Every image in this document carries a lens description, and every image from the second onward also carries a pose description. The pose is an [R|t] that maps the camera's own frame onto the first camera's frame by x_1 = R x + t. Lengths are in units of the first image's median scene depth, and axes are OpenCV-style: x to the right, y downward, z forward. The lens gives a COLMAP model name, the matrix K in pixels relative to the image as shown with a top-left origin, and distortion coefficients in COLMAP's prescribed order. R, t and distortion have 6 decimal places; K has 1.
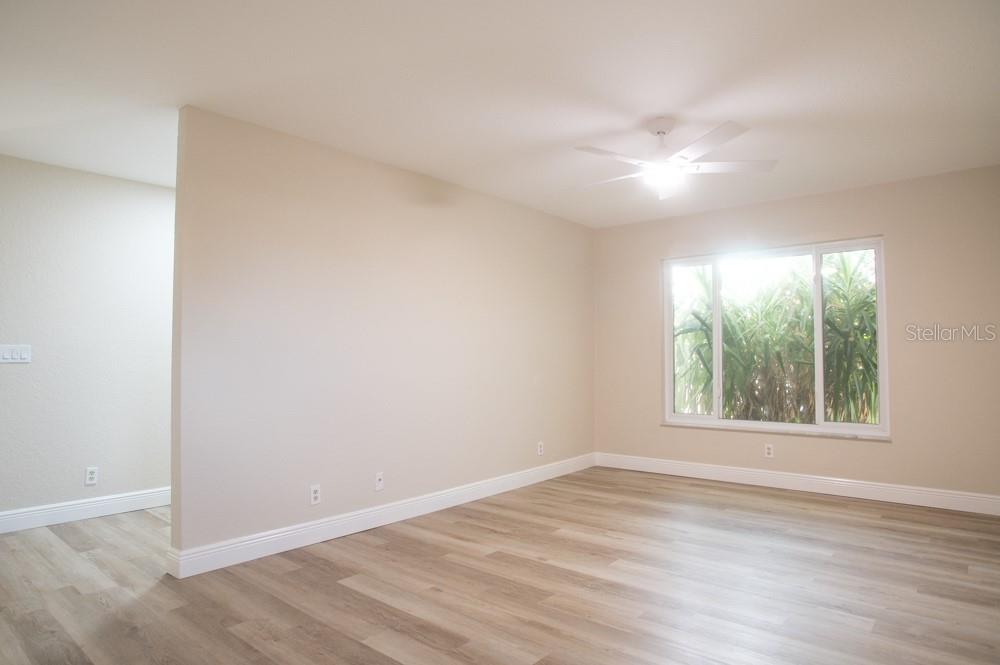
lens RADIAL K [[588.1, 0, 496.4], [0, 588.1, 335.3], [0, 0, 1]] dist [-0.074841, 0.047193]
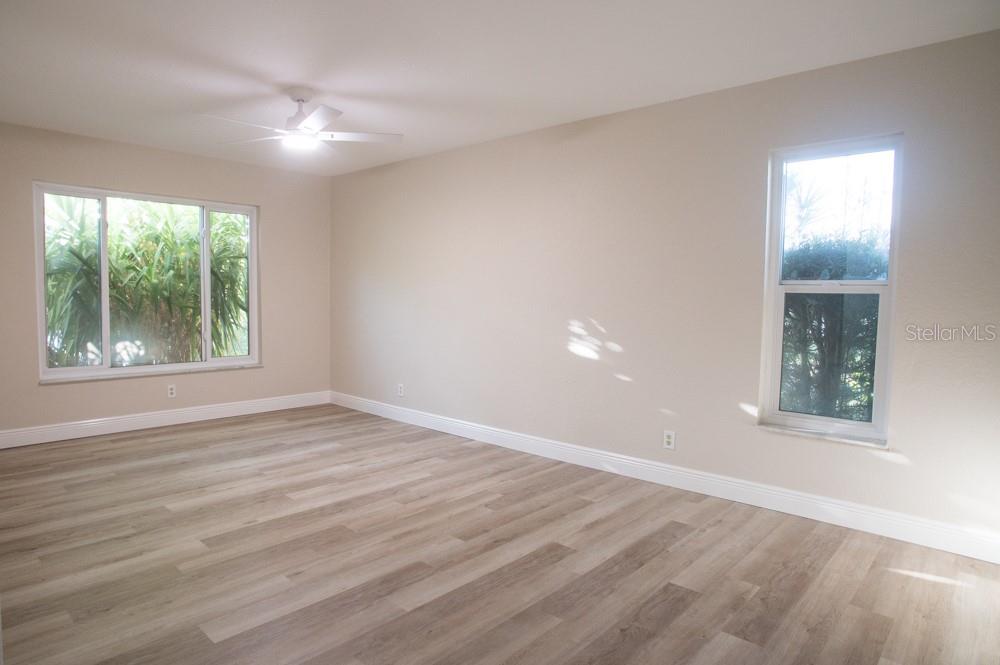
lens RADIAL K [[585.0, 0, 477.2], [0, 585.0, 331.3], [0, 0, 1]] dist [-0.075283, 0.046207]
pose [[0.050791, -0.053166, 0.997293, -0.705752], [-0.050682, 0.997158, 0.055740, 0.006142], [-0.997422, -0.053376, 0.047952, 0.528050]]
